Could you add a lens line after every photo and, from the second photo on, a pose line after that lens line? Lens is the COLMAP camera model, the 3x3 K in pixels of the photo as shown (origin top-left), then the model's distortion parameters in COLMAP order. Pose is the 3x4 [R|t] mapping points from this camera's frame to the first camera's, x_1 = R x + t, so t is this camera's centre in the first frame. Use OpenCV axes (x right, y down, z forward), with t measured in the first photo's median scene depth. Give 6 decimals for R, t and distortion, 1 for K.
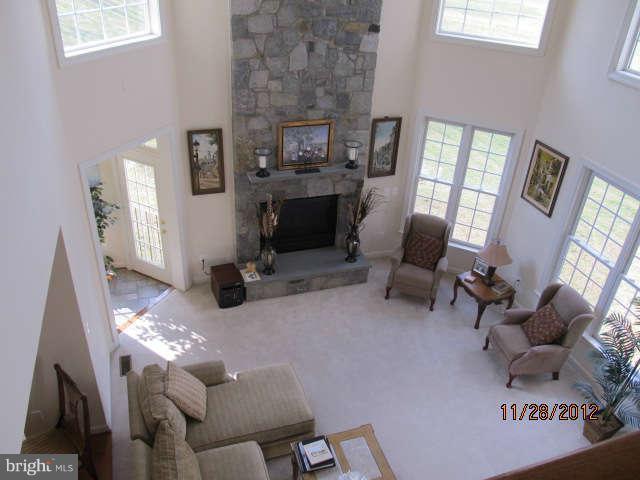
lens RADIAL K [[525.1, 0, 320.0], [0, 525.1, 240.0], [0, 0, 1]] dist [-0.064121, 0.002524]
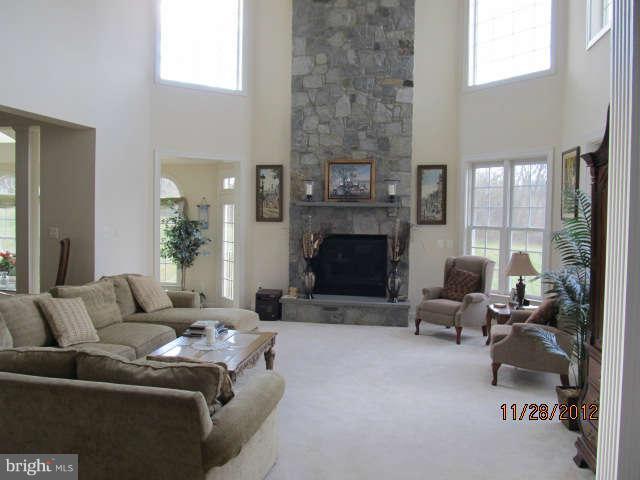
lens RADIAL K [[525.1, 0, 320.0], [0, 525.1, 240.0], [0, 0, 1]] dist [-0.064121, 0.002524]
pose [[0.882211, -0.013045, -0.470674, 0.463825], [-0.219268, 0.873231, -0.435189, 0.454943], [0.416684, 0.487132, 0.767513, 0.159175]]
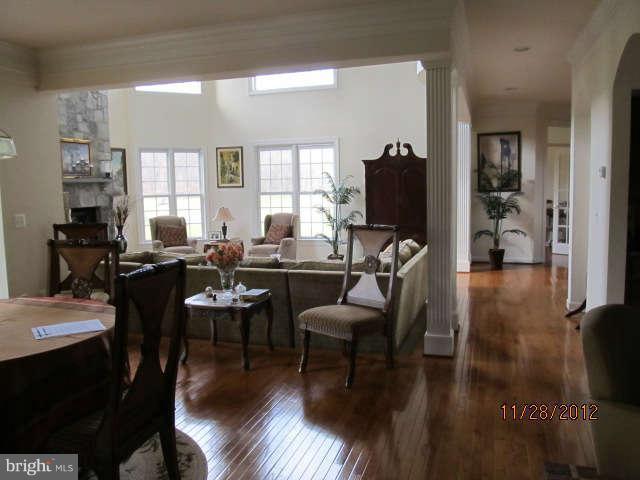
lens RADIAL K [[525.1, 0, 320.0], [0, 525.1, 240.0], [0, 0, 1]] dist [-0.064121, 0.002524]
pose [[0.592671, -0.146870, 0.791941, -0.704356], [0.463128, 0.866579, -0.185883, 0.497298], [-0.658979, 0.476938, 0.581616, -0.011534]]
